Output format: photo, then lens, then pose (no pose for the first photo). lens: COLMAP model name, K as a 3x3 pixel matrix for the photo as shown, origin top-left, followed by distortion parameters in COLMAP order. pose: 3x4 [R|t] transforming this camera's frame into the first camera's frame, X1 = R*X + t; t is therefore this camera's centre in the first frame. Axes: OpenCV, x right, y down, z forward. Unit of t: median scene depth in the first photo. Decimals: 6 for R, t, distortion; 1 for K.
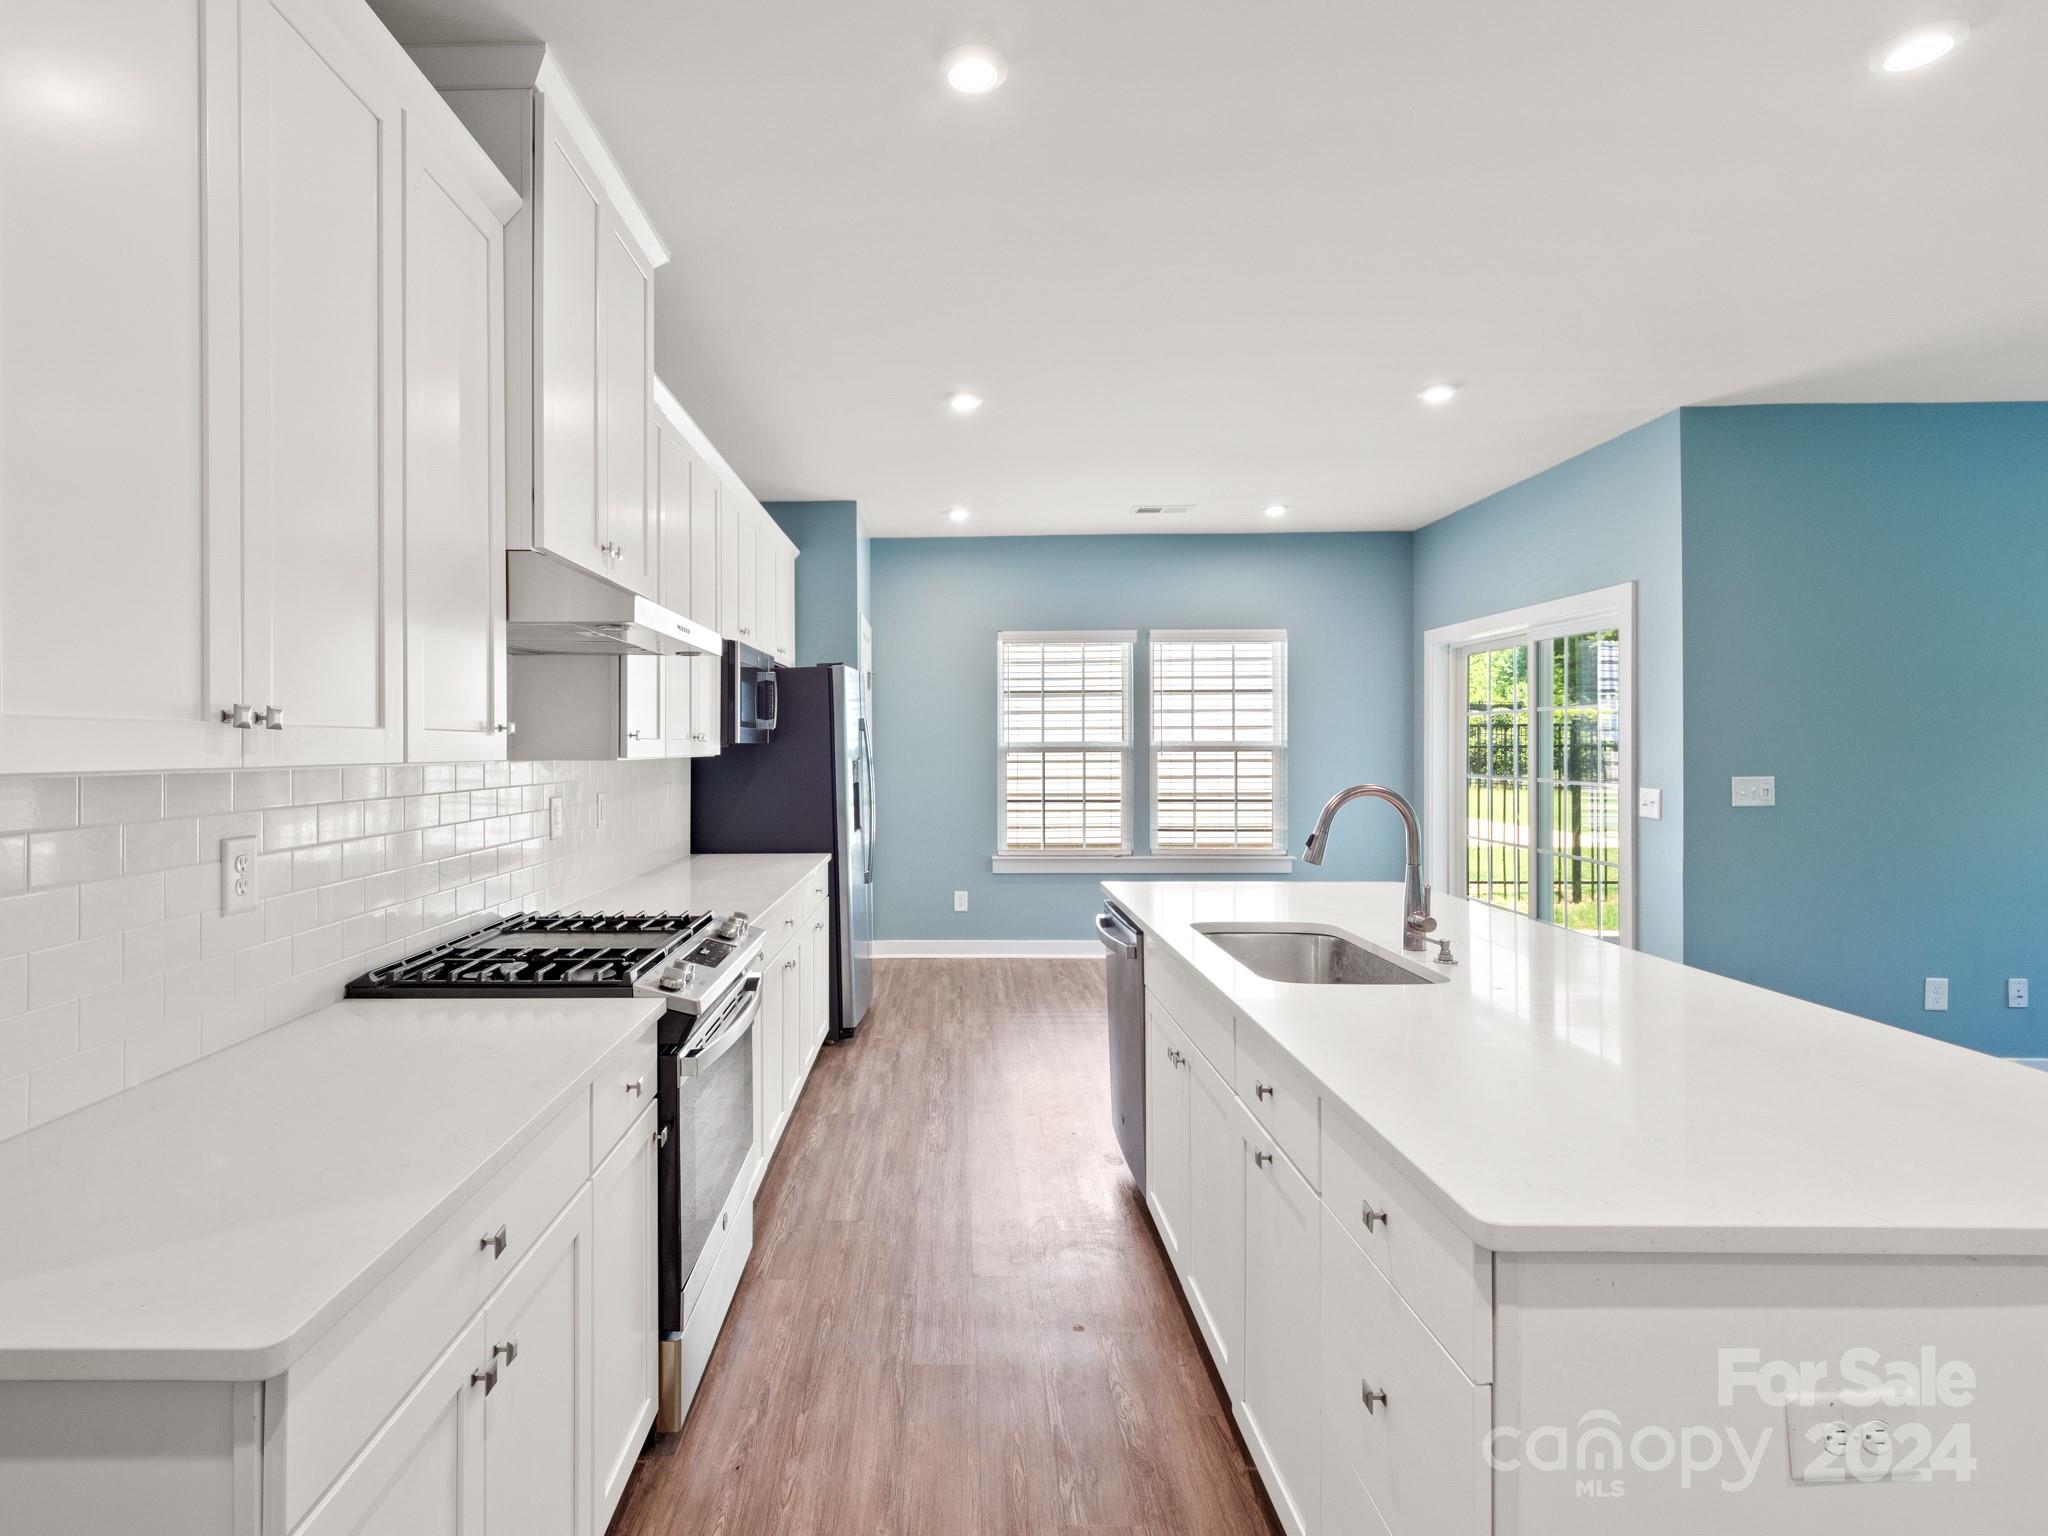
lens RADIAL K [[1030.8, 0, 941.5], [0, 1030.8, 748.0], [0, 0, 1]] dist [0.000101, -0.000105]
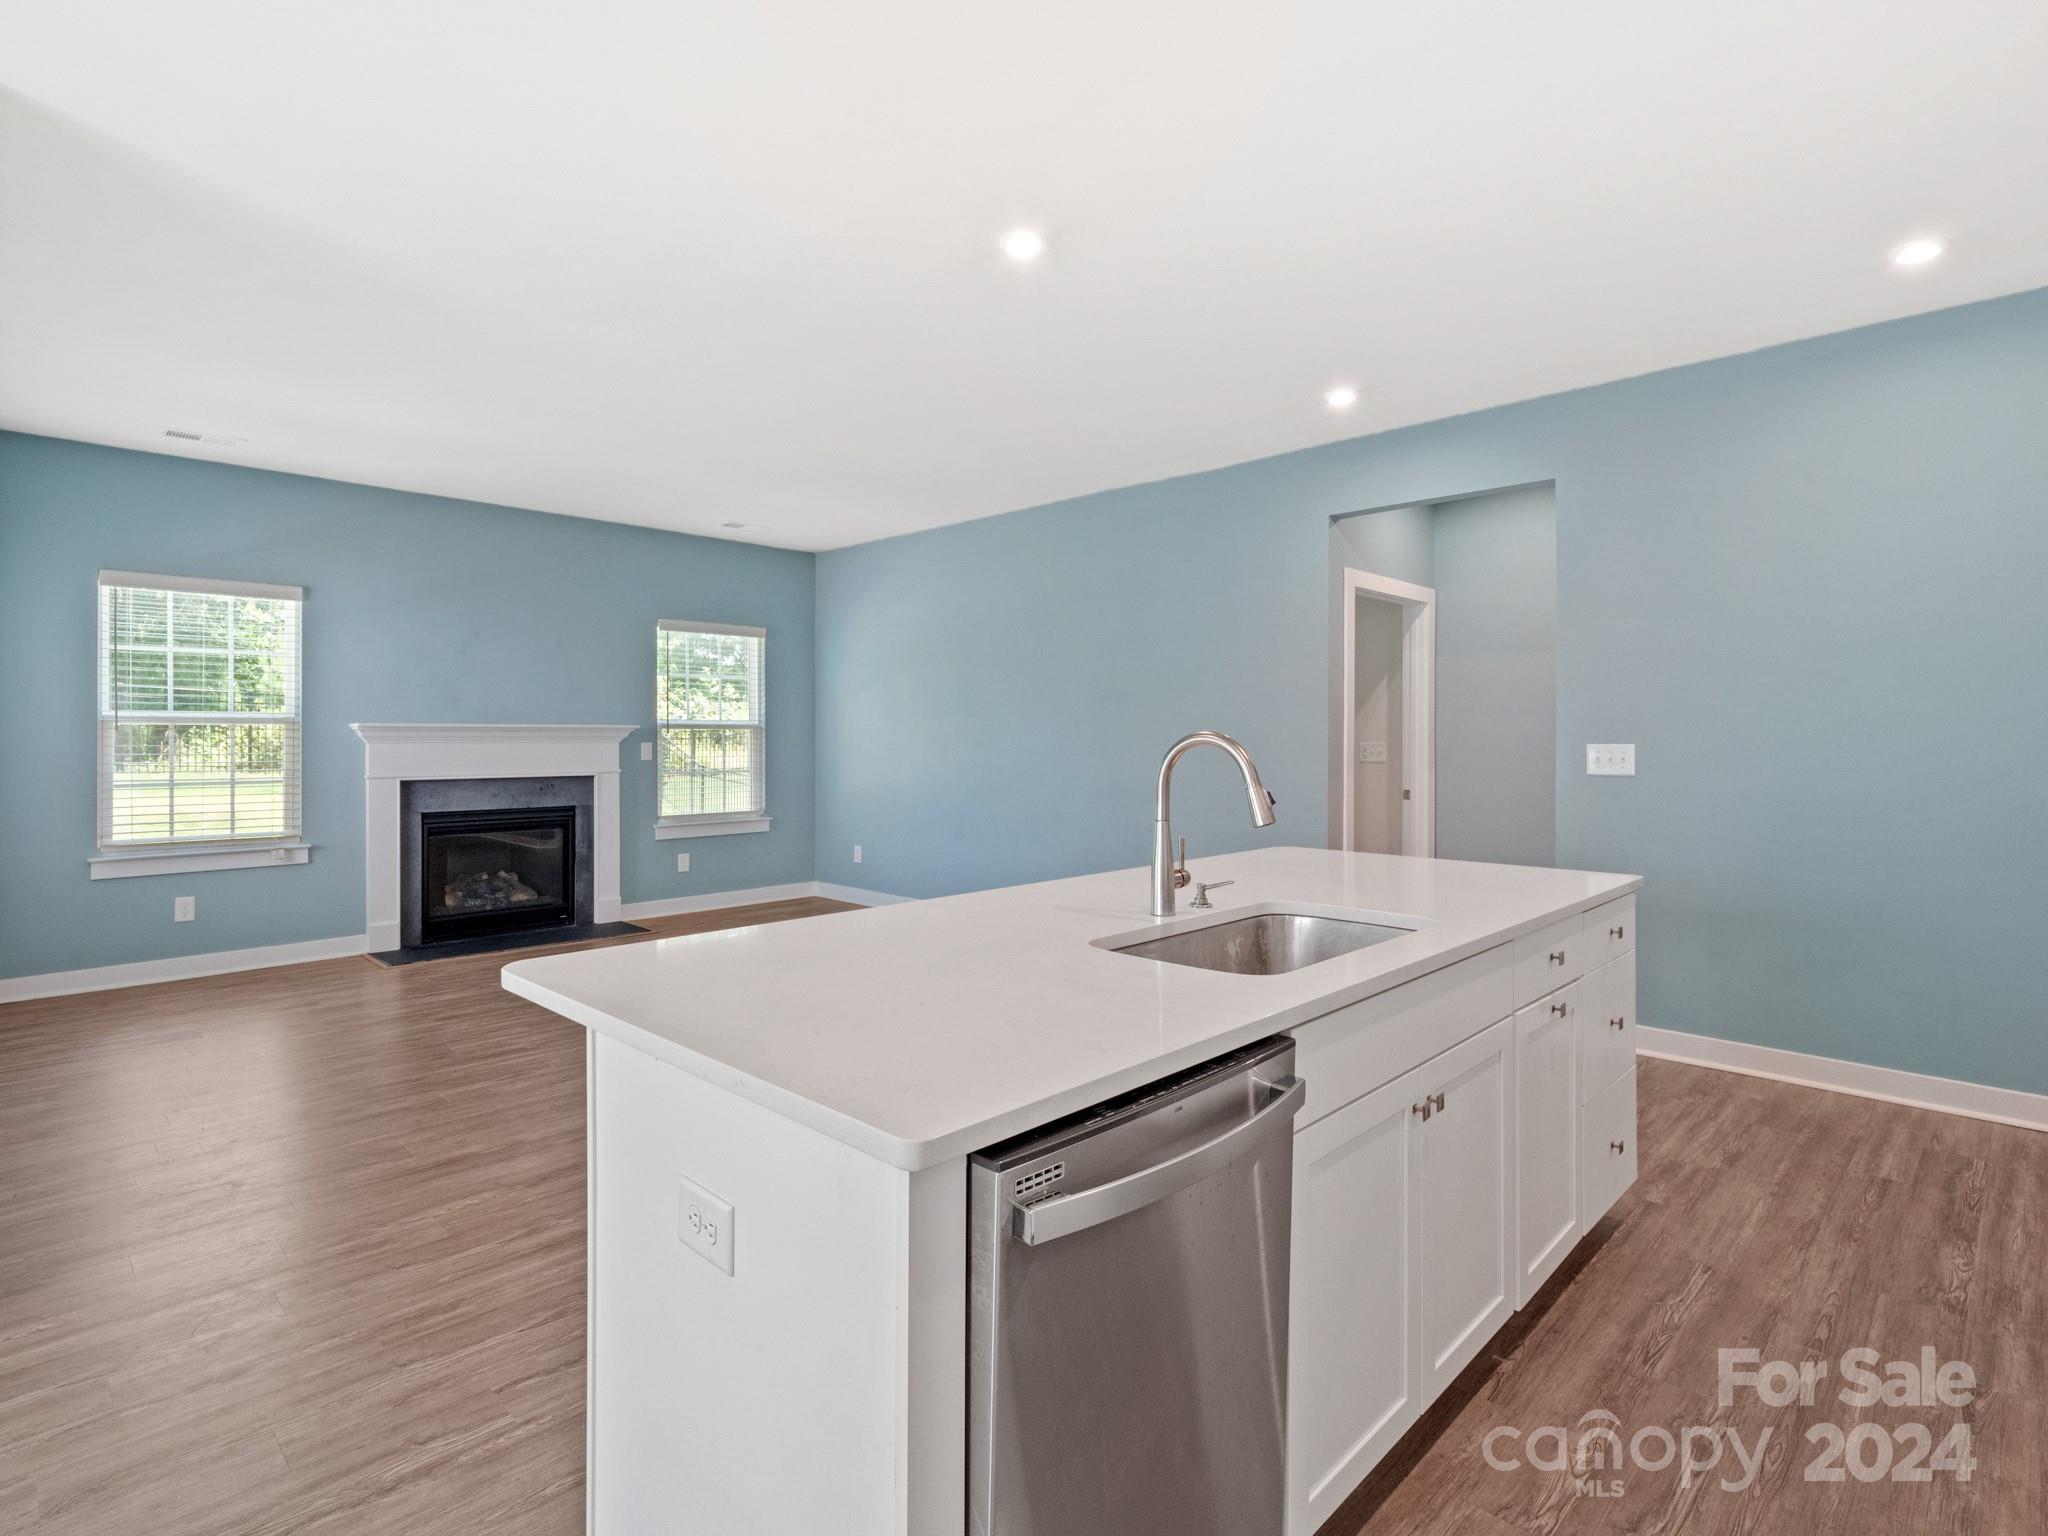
lens RADIAL K [[1041.3, 0, 976.3], [0, 1041.3, 749.2], [0, 0, 1]] dist [-0.000207, -0.000458]
pose [[-0.702468, -0.003580, 0.711707, -0.035832], [0.005207, 0.999935, 0.010169, 0.020539], [-0.711697, 0.010849, -0.702403, 0.895418]]
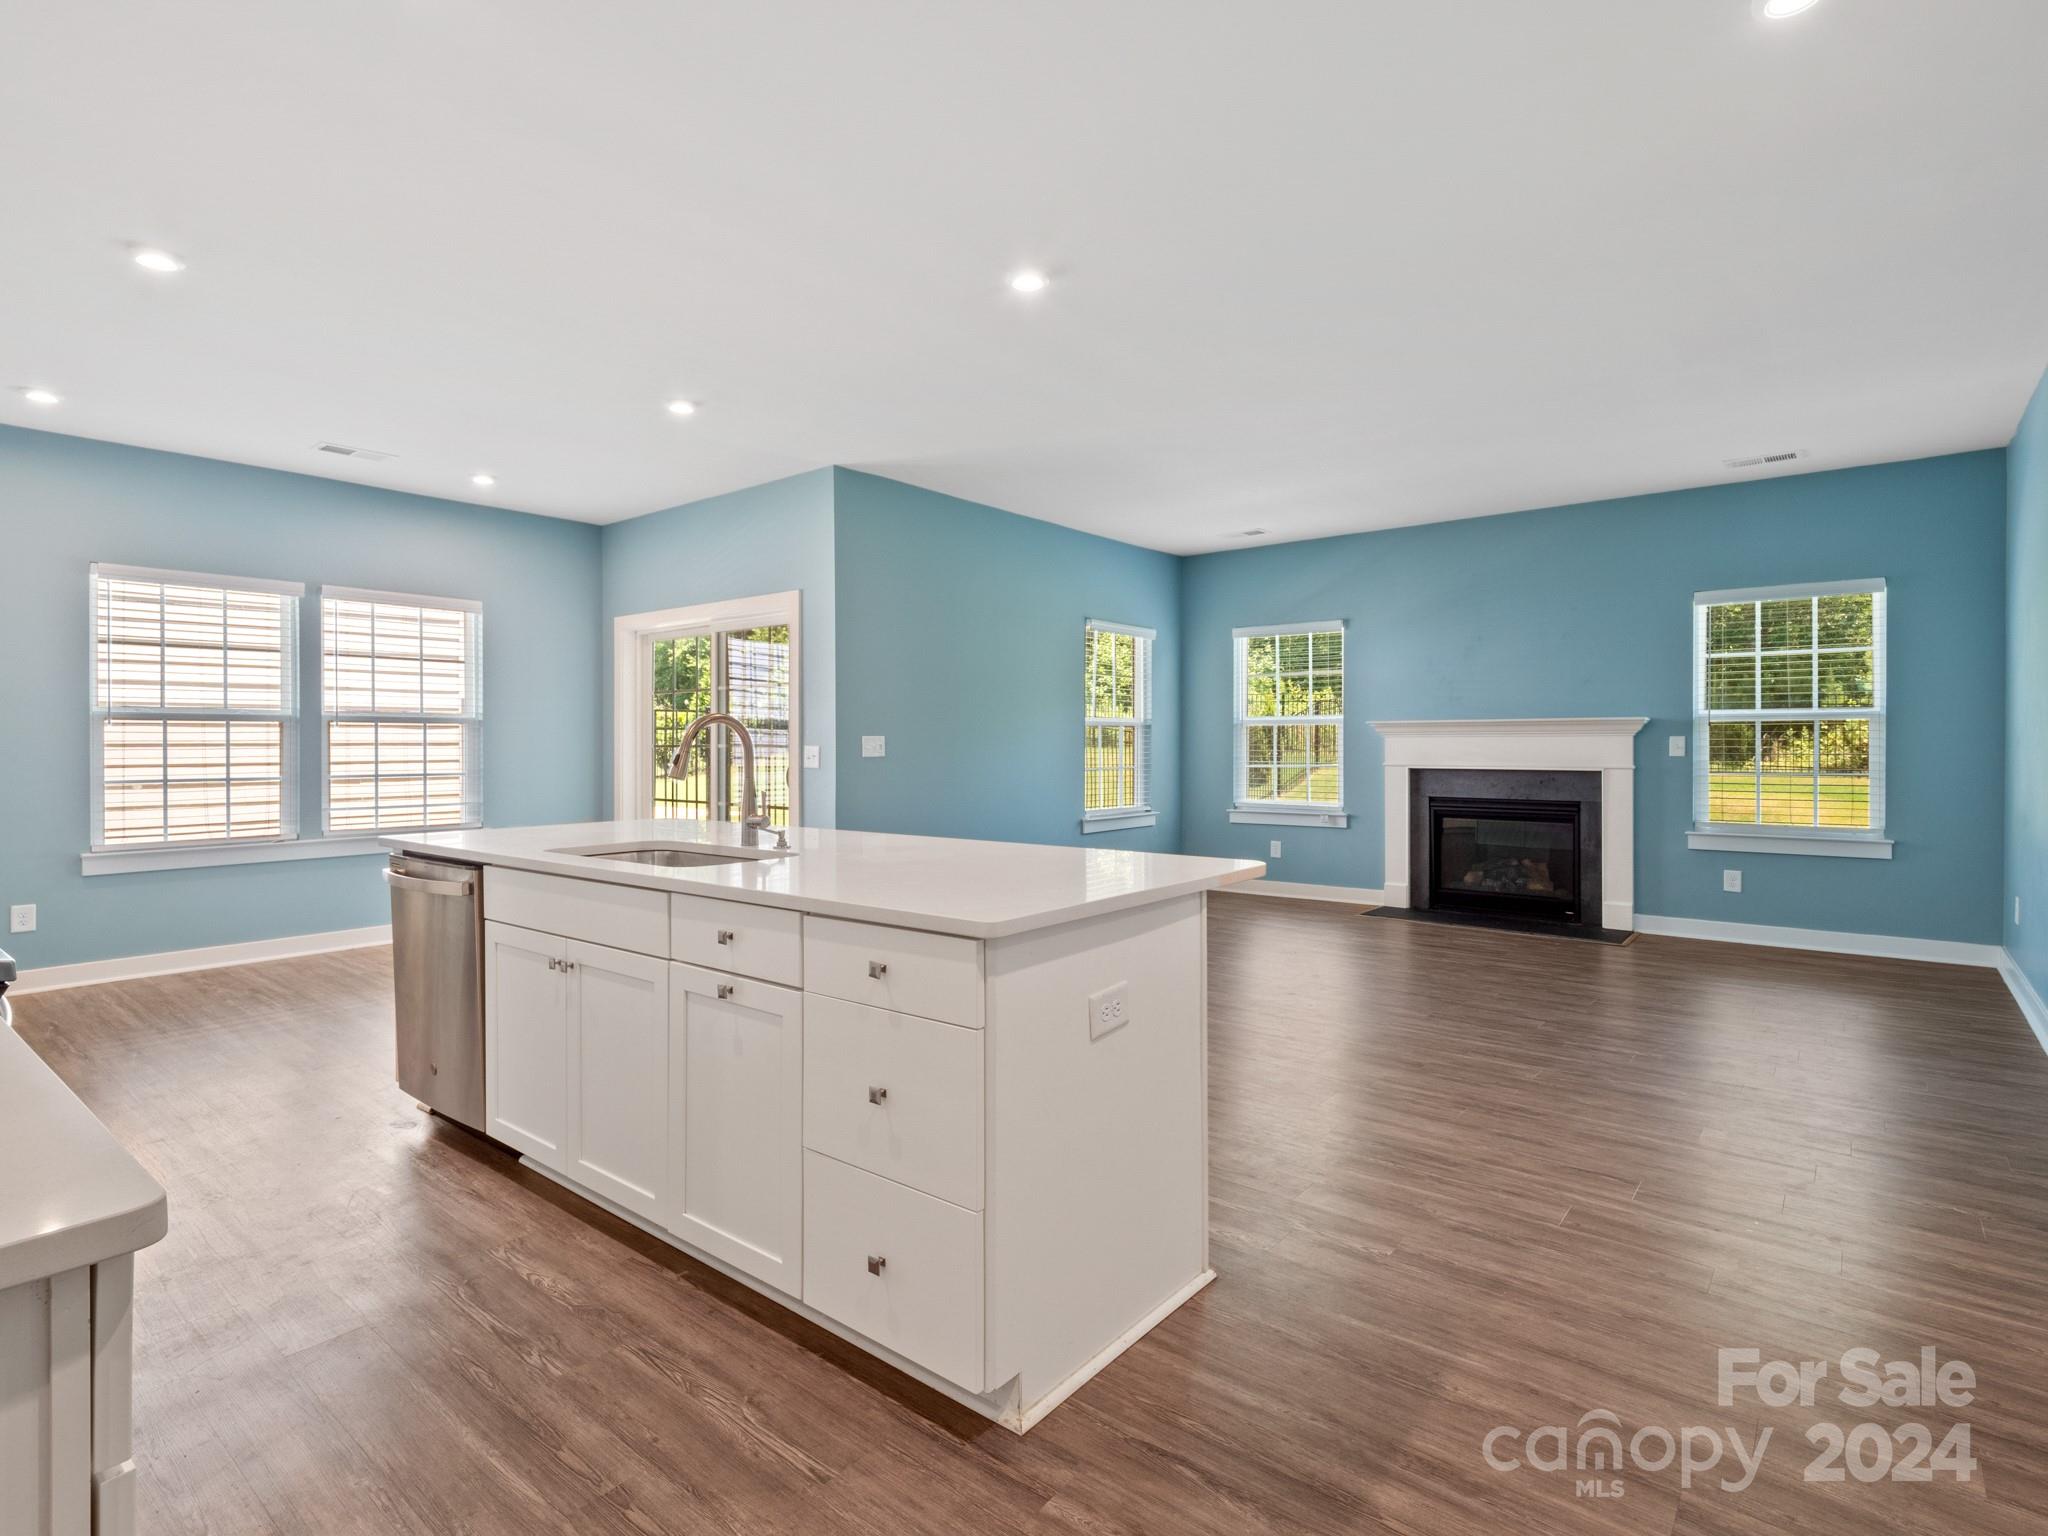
lens RADIAL K [[993.8, 0, 1015.3], [0, 993.8, 745.7], [0, 0, 1]] dist [-0.000049, -0.000621]
pose [[0.619515, 0.001738, 0.784983, -0.149508], [0.000220, 0.999997, -0.002388, 0.039773], [-0.784985, 0.001652, 0.619513, -0.002292]]
